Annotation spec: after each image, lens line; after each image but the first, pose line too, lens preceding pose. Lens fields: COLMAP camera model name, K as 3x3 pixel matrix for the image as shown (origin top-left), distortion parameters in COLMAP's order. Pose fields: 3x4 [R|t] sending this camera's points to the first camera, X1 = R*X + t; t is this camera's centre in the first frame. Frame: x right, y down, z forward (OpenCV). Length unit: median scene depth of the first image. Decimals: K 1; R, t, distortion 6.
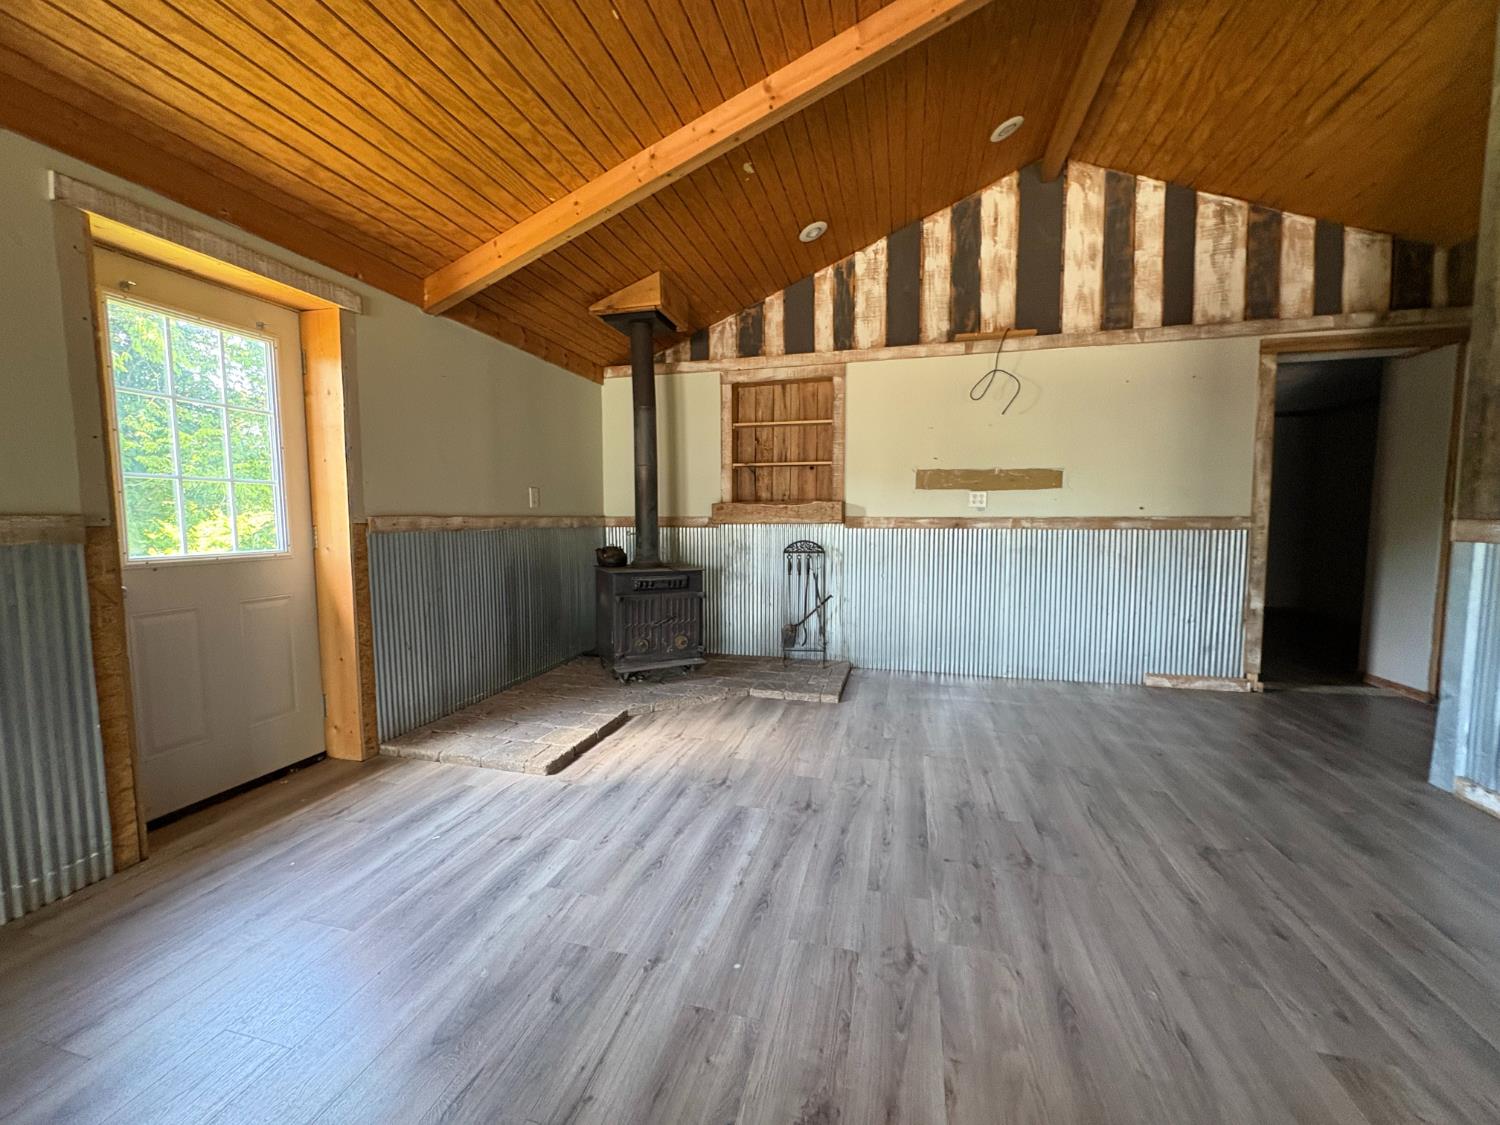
lens RADIAL K [[597.8, 0, 747.9], [0, 597.8, 560.9], [0, 0, 1]] dist [-0.000938, 0.000473]
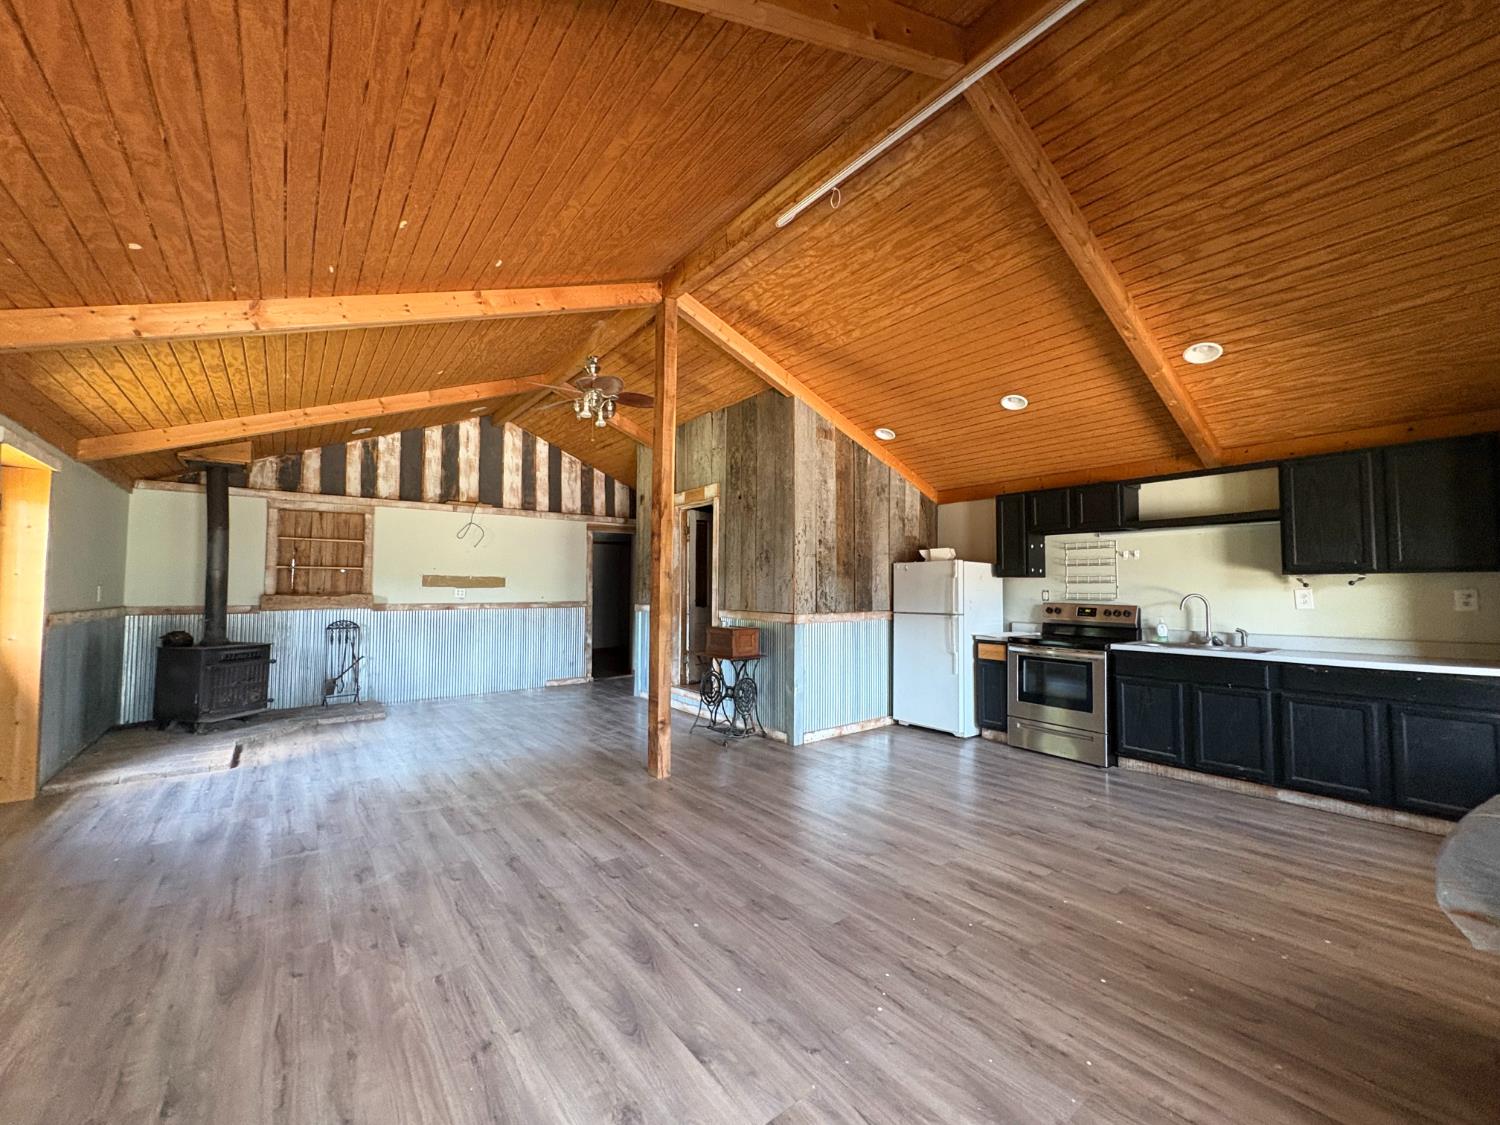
lens RADIAL K [[597.8, 0, 749.0], [0, 597.8, 560.3], [0, 0, 1]] dist [-0.000938, 0.000473]
pose [[0.605371, 0.040499, 0.794913, -0.485132], [0.058261, 0.993771, -0.094999, 0.017337], [-0.793808, 0.103822, 0.599241, -0.712718]]
